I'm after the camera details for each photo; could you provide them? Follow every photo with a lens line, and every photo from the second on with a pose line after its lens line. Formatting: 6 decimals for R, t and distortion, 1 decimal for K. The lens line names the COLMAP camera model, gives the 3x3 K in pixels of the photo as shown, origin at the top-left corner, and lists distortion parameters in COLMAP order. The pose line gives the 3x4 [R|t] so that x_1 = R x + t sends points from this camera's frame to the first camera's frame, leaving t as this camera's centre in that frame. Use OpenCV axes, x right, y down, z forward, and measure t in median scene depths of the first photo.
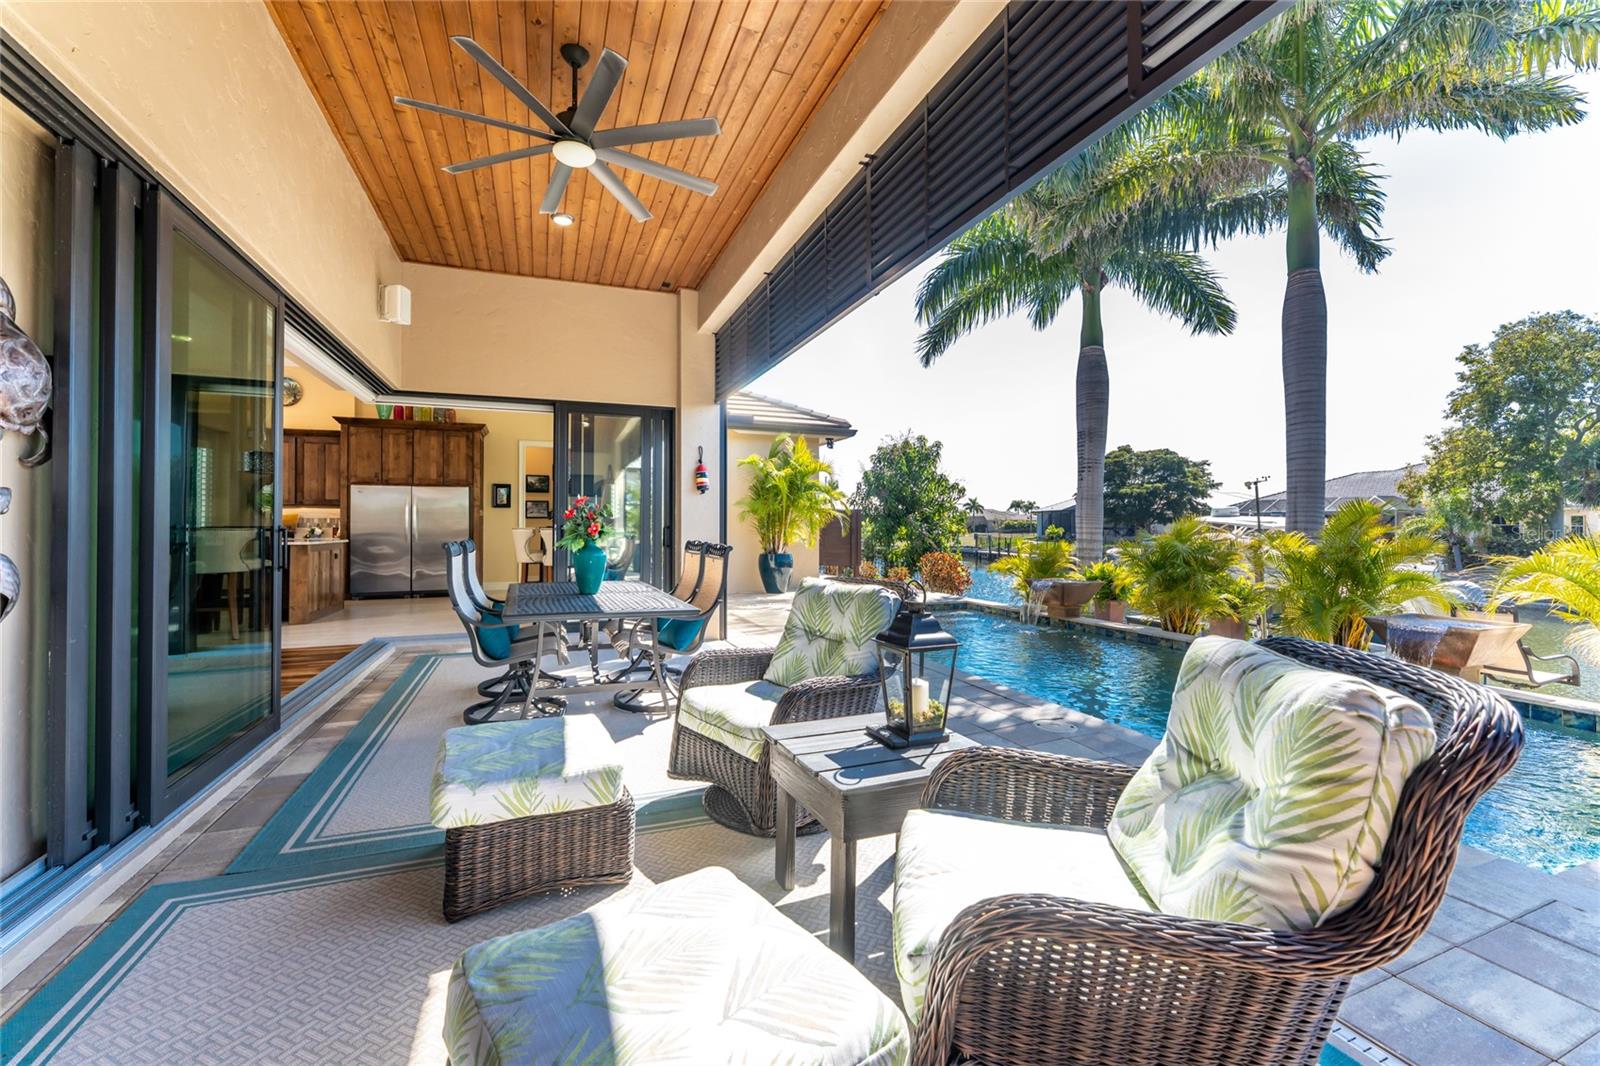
lens RADIAL K [[659.0, 0, 776.6], [0, 659.0, 517.1], [0, 0, 1]] dist [-0.000180, -0.001195]
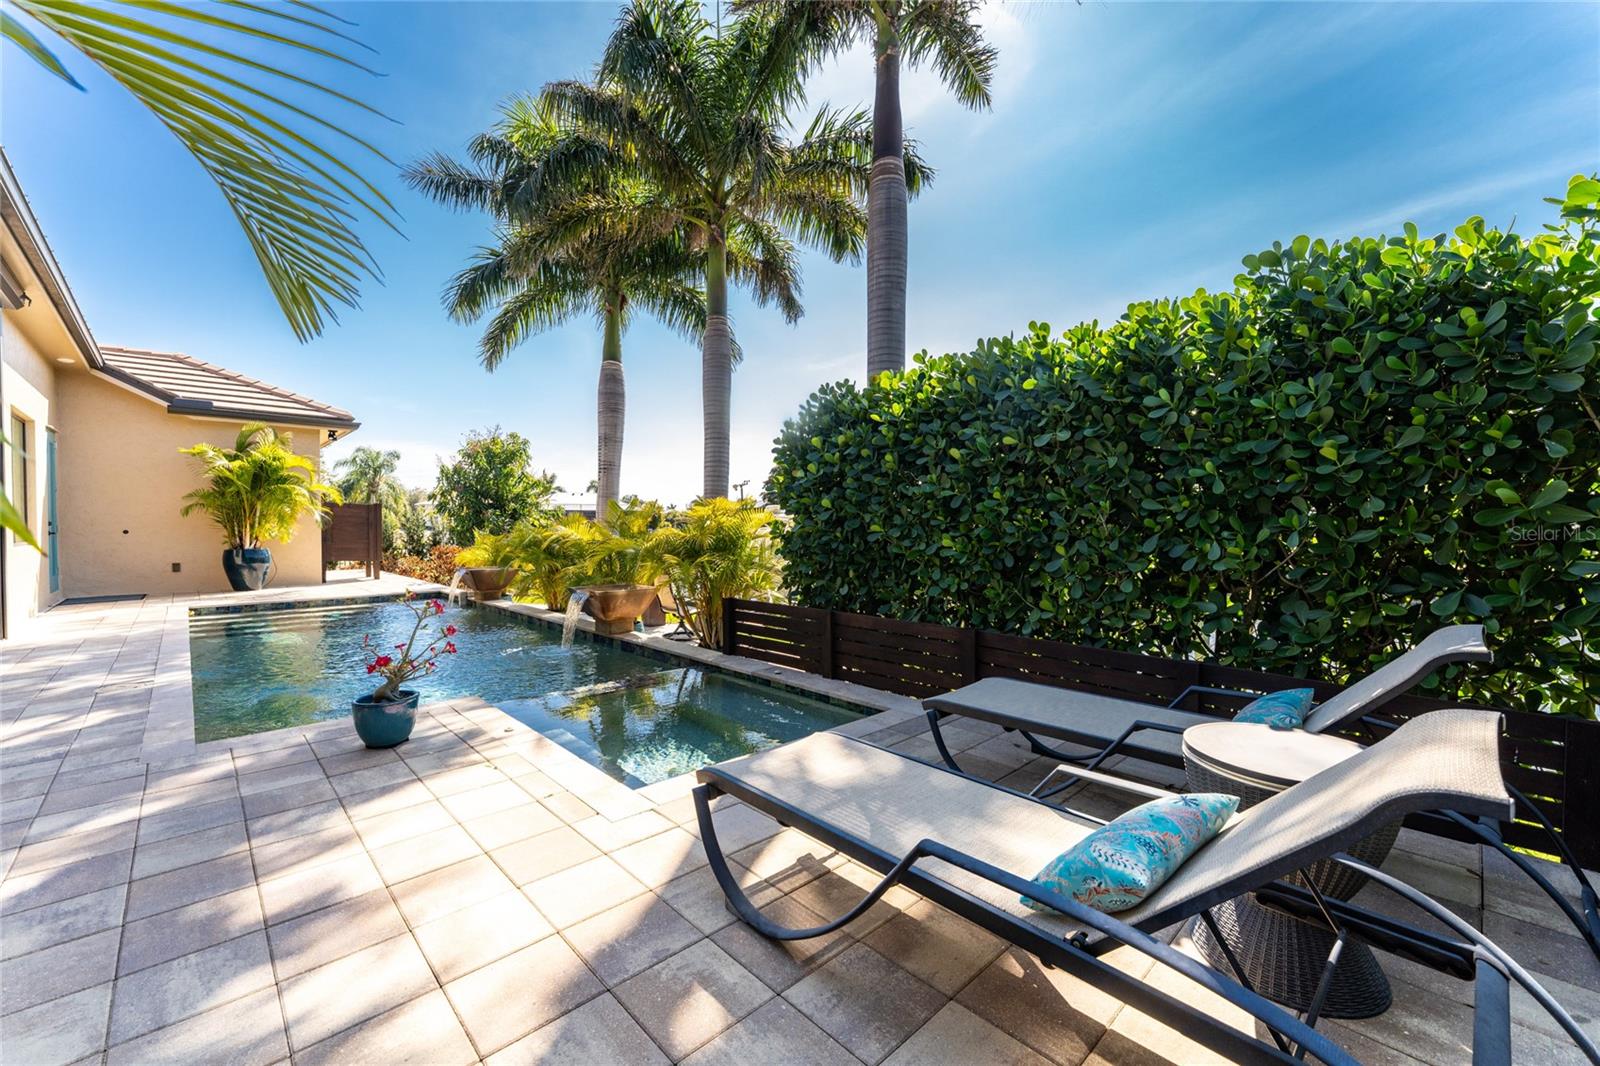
lens RADIAL K [[659.0, 0, 800.3], [0, 659.0, 538.7], [0, 0, 1]] dist [-0.000180, -0.001195]
pose [[0.922566, -0.009399, 0.385726, 0.380027], [-0.005206, 0.999309, 0.036803, 0.000841], [-0.385805, -0.035962, 0.921879, -0.190567]]
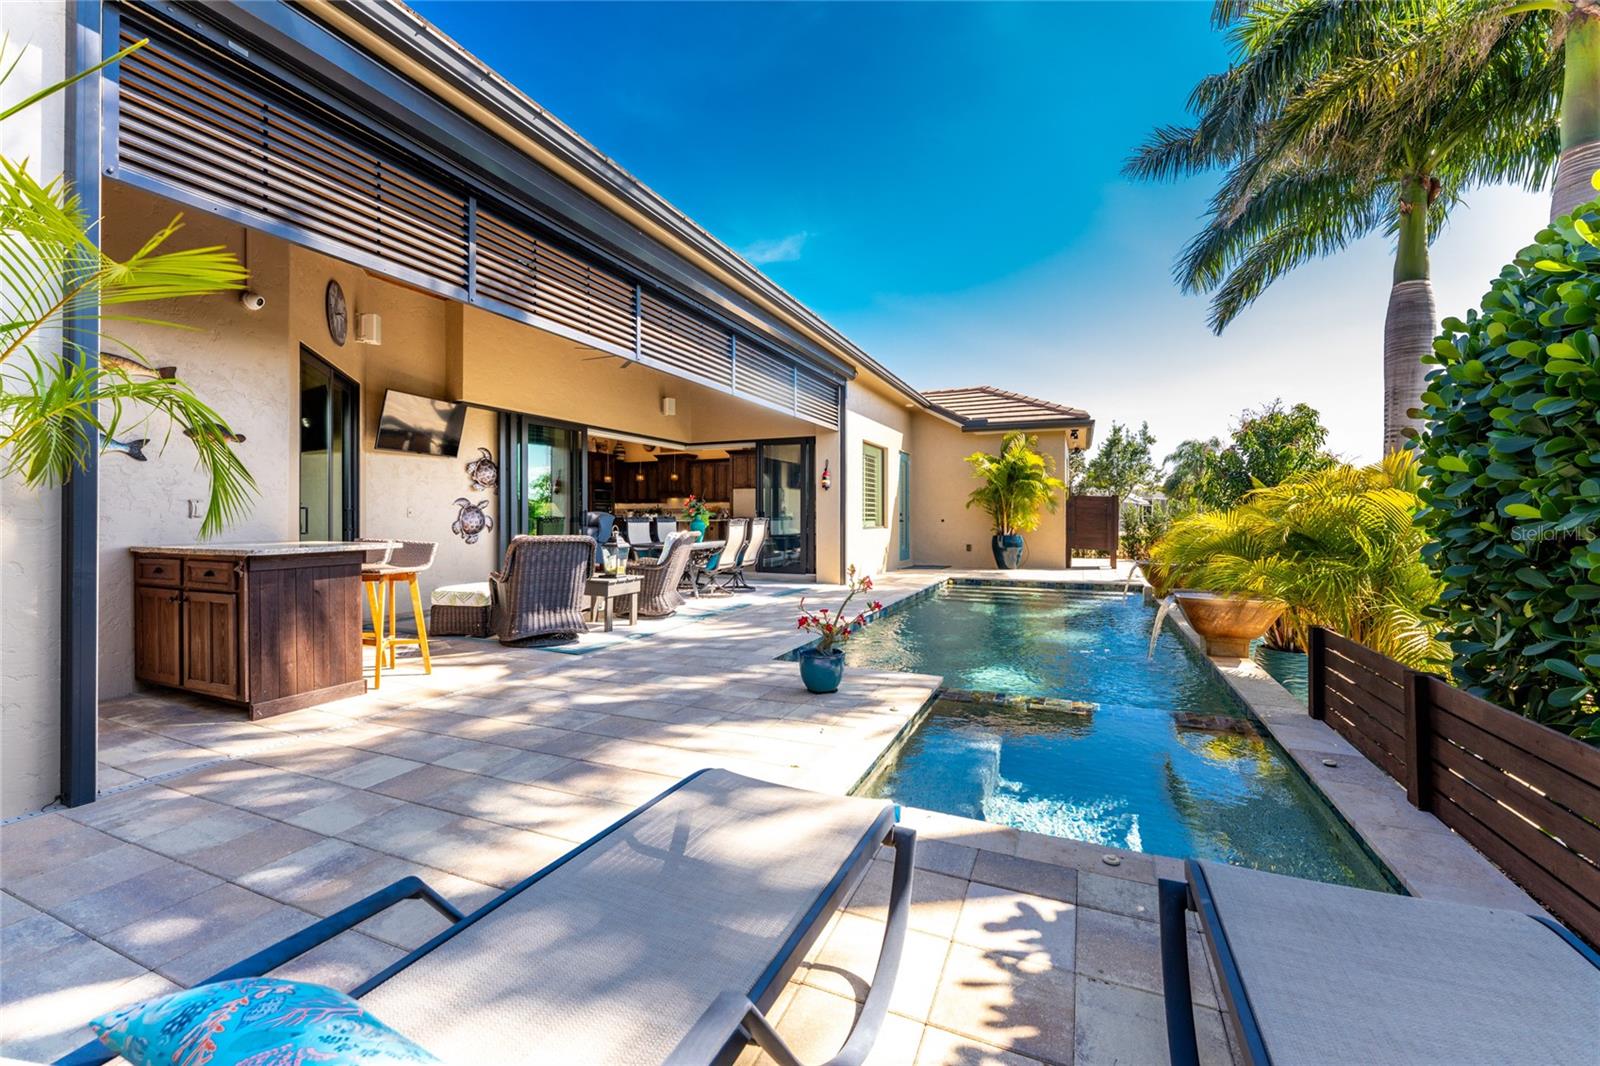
lens RADIAL K [[659.0, 0, 772.5], [0, 659.0, 514.5], [0, 0, 1]] dist [-0.000180, -0.001195]
pose [[0.691502, -0.001898, -0.722372, 0.569875], [0.009097, 0.999940, 0.006081, 0.007642], [0.722318, -0.010776, 0.691477, -0.109819]]
